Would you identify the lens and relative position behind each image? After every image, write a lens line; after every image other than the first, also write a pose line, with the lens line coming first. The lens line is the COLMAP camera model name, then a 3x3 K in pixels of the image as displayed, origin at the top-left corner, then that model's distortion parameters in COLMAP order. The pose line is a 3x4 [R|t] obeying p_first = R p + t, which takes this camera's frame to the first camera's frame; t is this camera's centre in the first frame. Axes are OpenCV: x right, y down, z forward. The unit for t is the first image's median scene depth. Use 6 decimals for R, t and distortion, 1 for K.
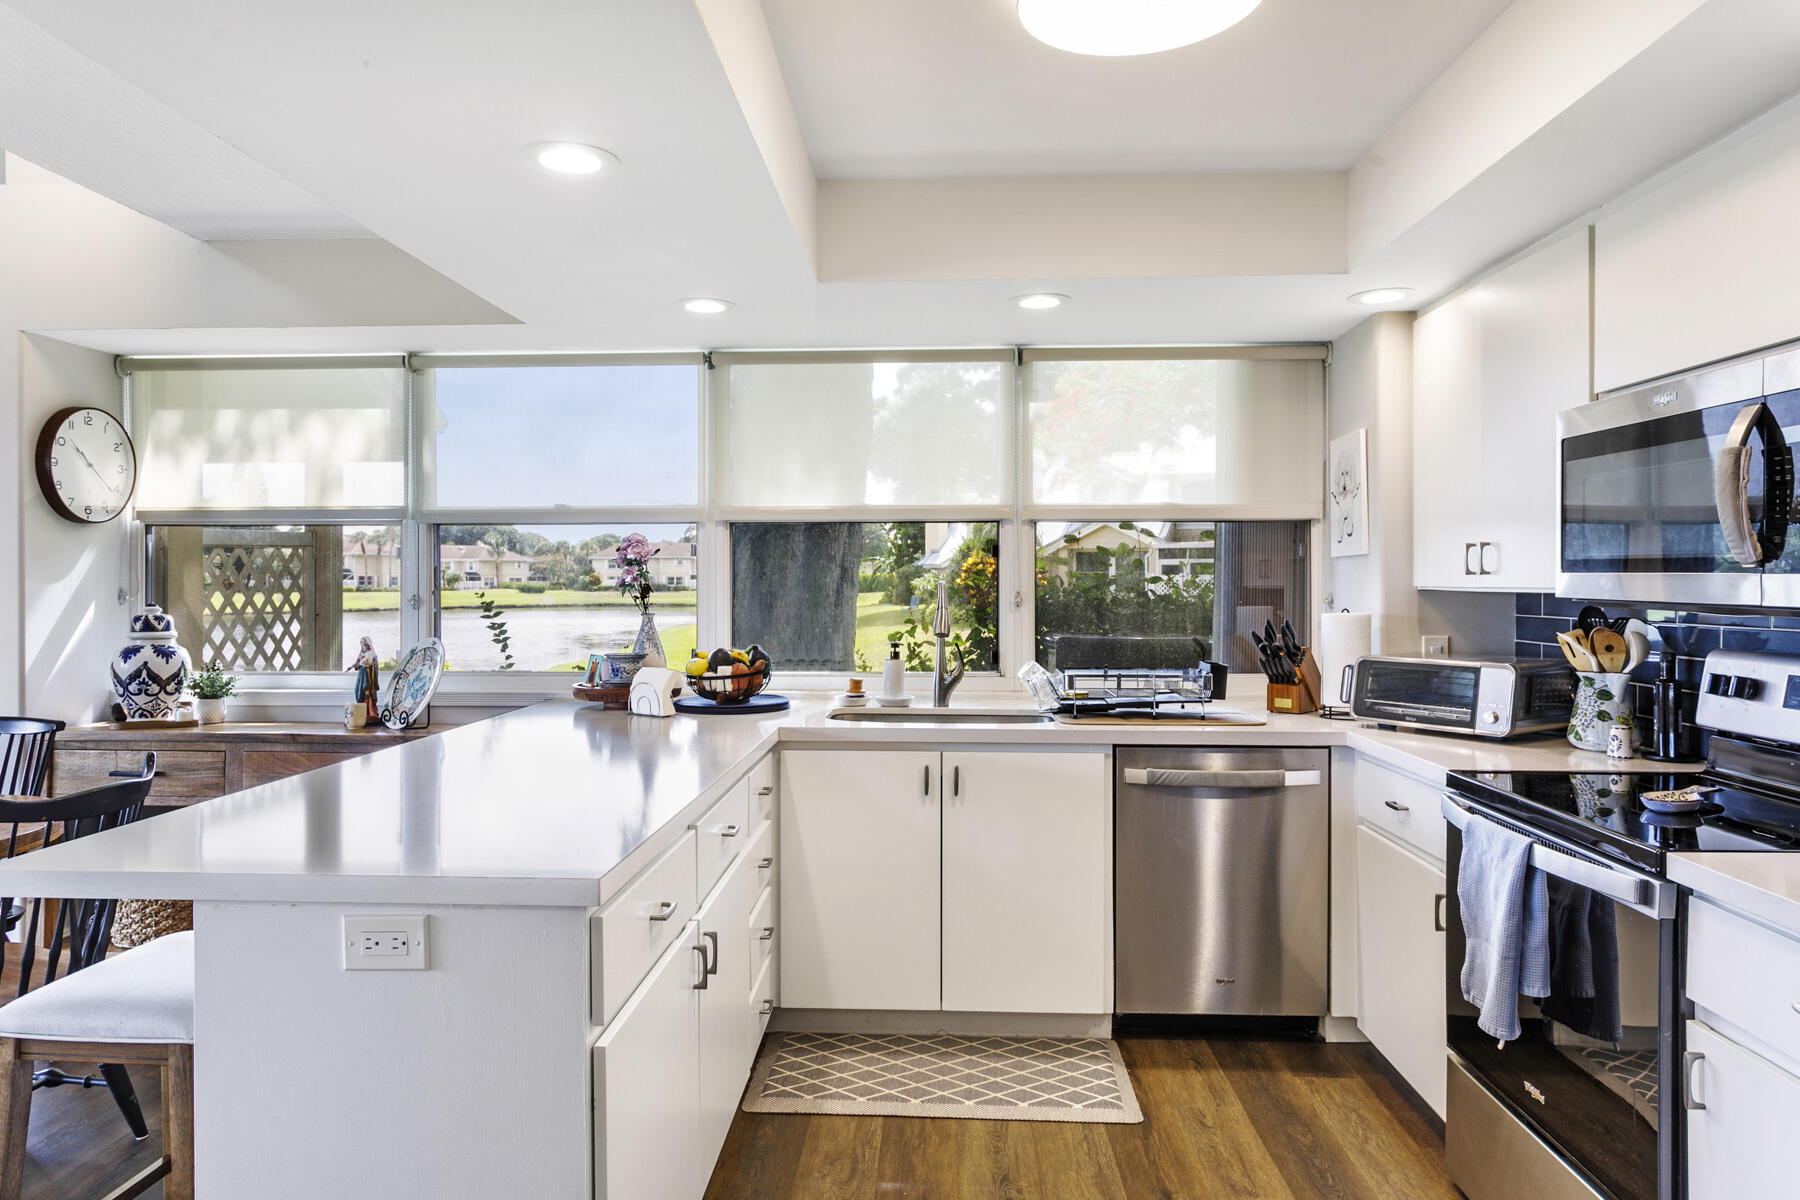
lens RADIAL K [[1134.3, 0, 892.6], [0, 1134.3, 589.3], [0, 0, 1]] dist [-0.000101, 0.000981]
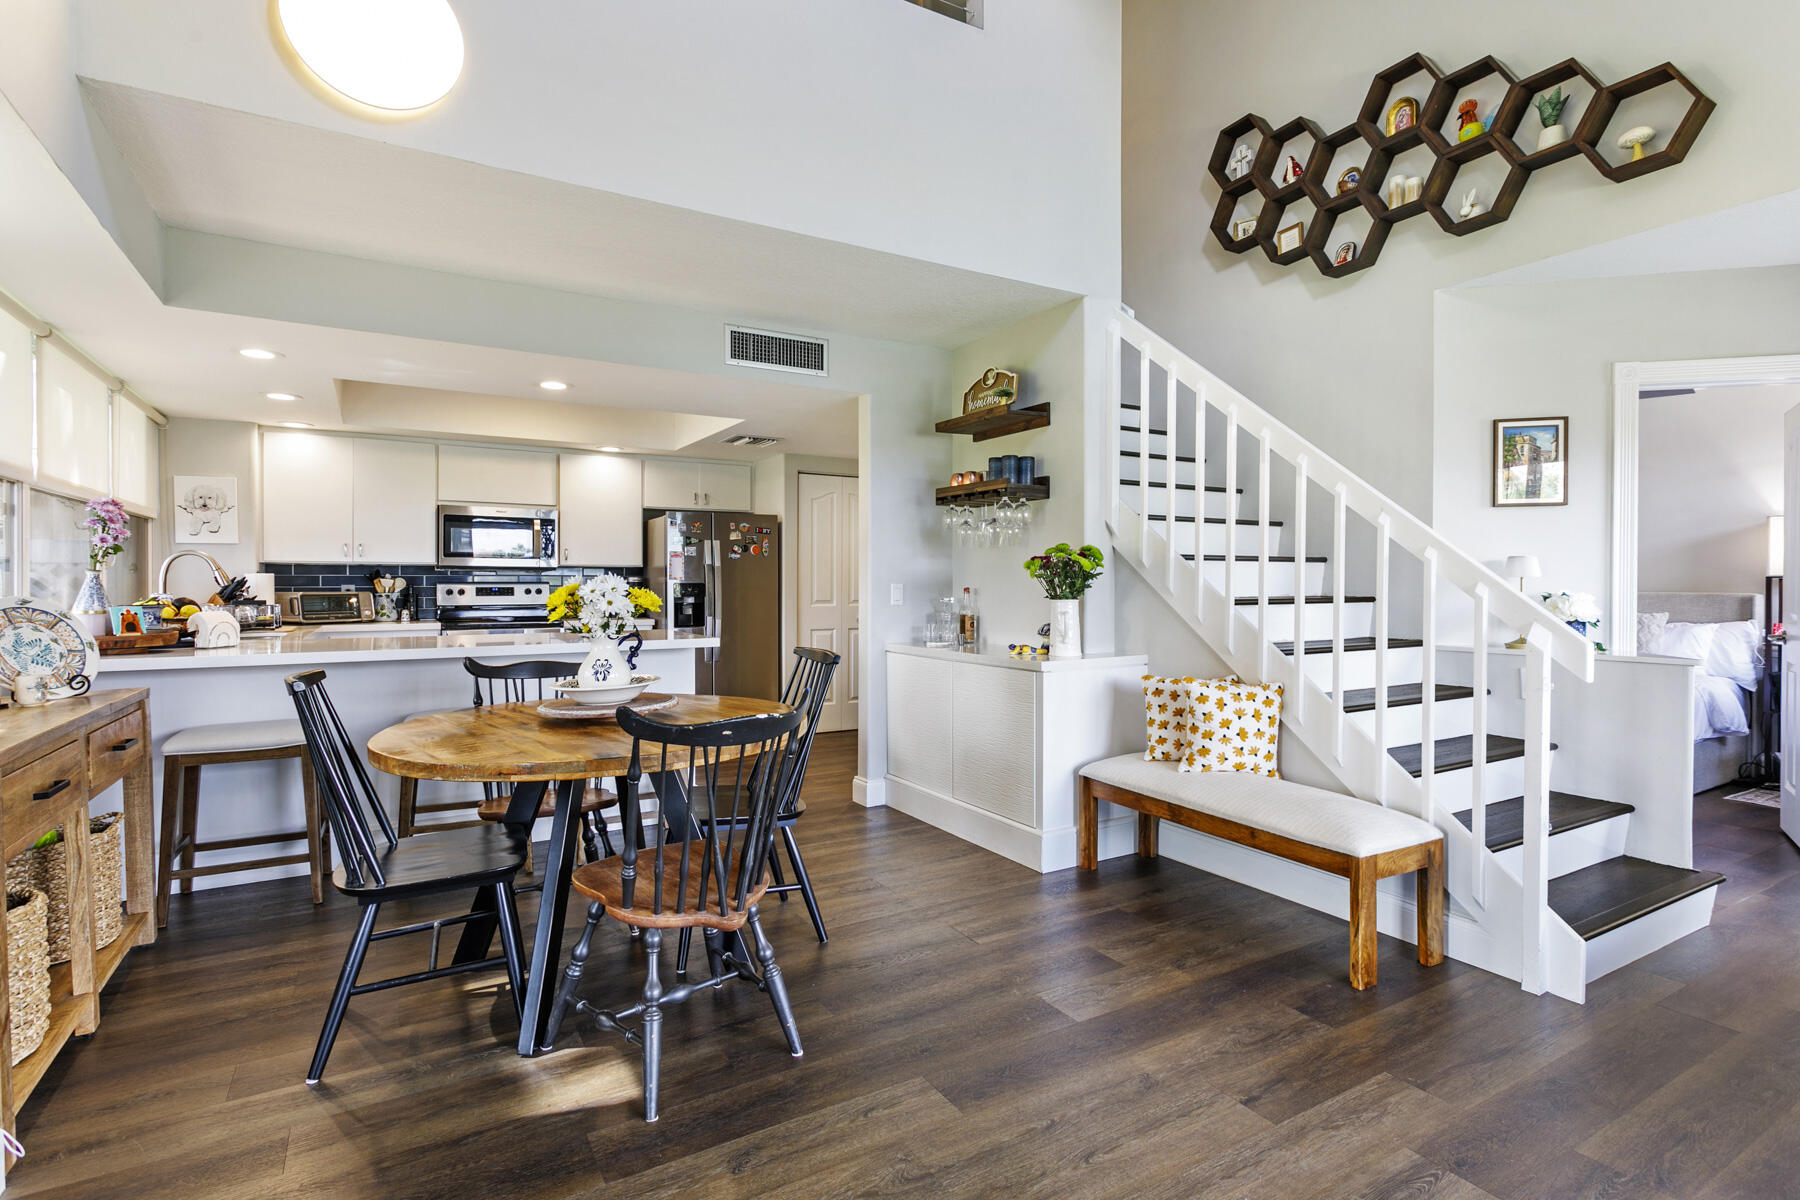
lens RADIAL K [[872.8, 0, 896.1], [0, 872.8, 591.4], [0, 0, 1]] dist [0.000863, 0.000465]
pose [[-0.543256, -0.007973, 0.839530, -1.360848], [0.005465, 0.999900, 0.013032, 0.035610], [-0.839550, 0.011668, -0.543158, 0.823445]]
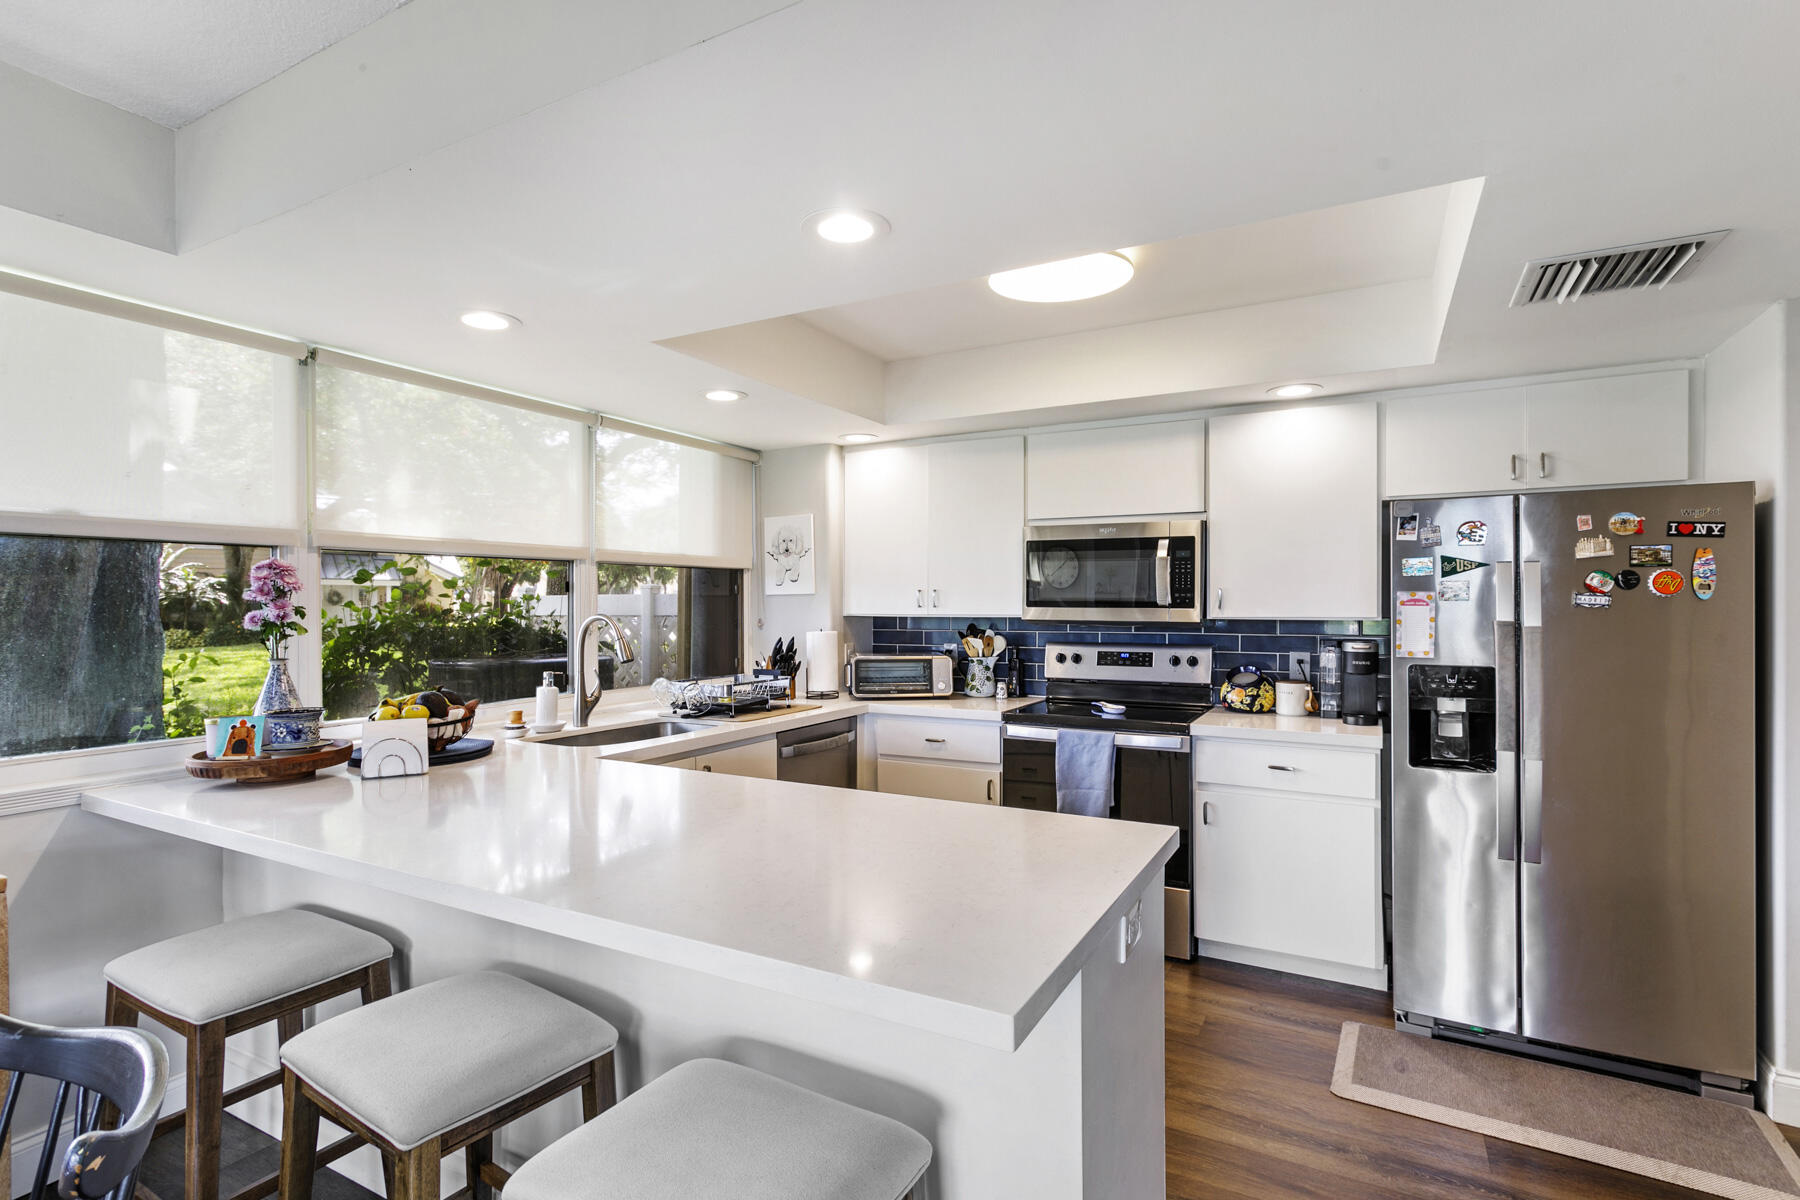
lens RADIAL K [[872.8, 0, 892.0], [0, 872.8, 606.3], [0, 0, 1]] dist [0.000863, 0.000465]
pose [[0.441906, -0.004084, 0.897052, -0.590779], [0.008690, 0.999962, 0.000272, -0.012227], [-0.897019, 0.007675, 0.441924, 0.347618]]
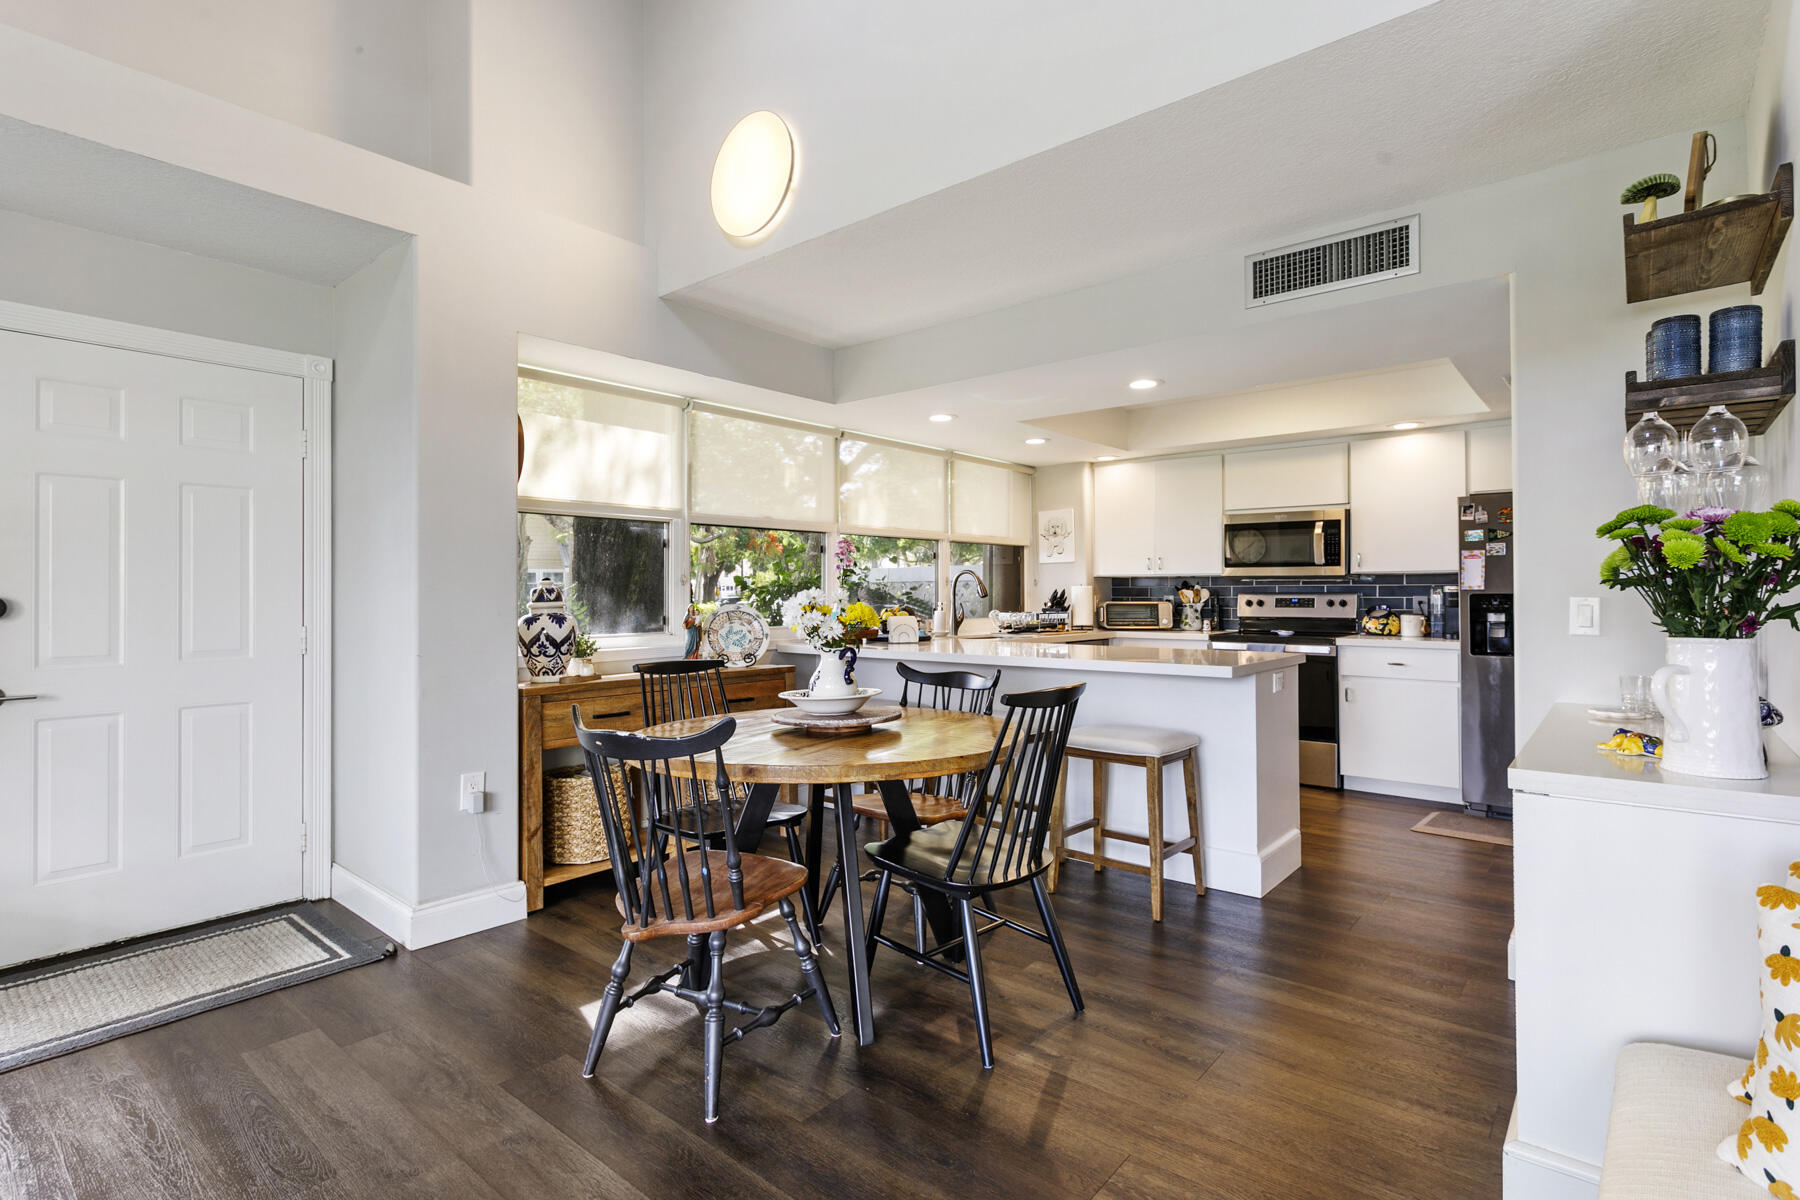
lens RADIAL K [[872.8, 0, 886.1], [0, 872.8, 587.0], [0, 0, 1]] dist [0.000863, 0.000465]
pose [[0.614558, 0.003375, 0.788864, -1.197990], [0.007976, 0.999913, -0.010491, 0.035866], [-0.788831, 0.012739, 0.614478, 0.179931]]
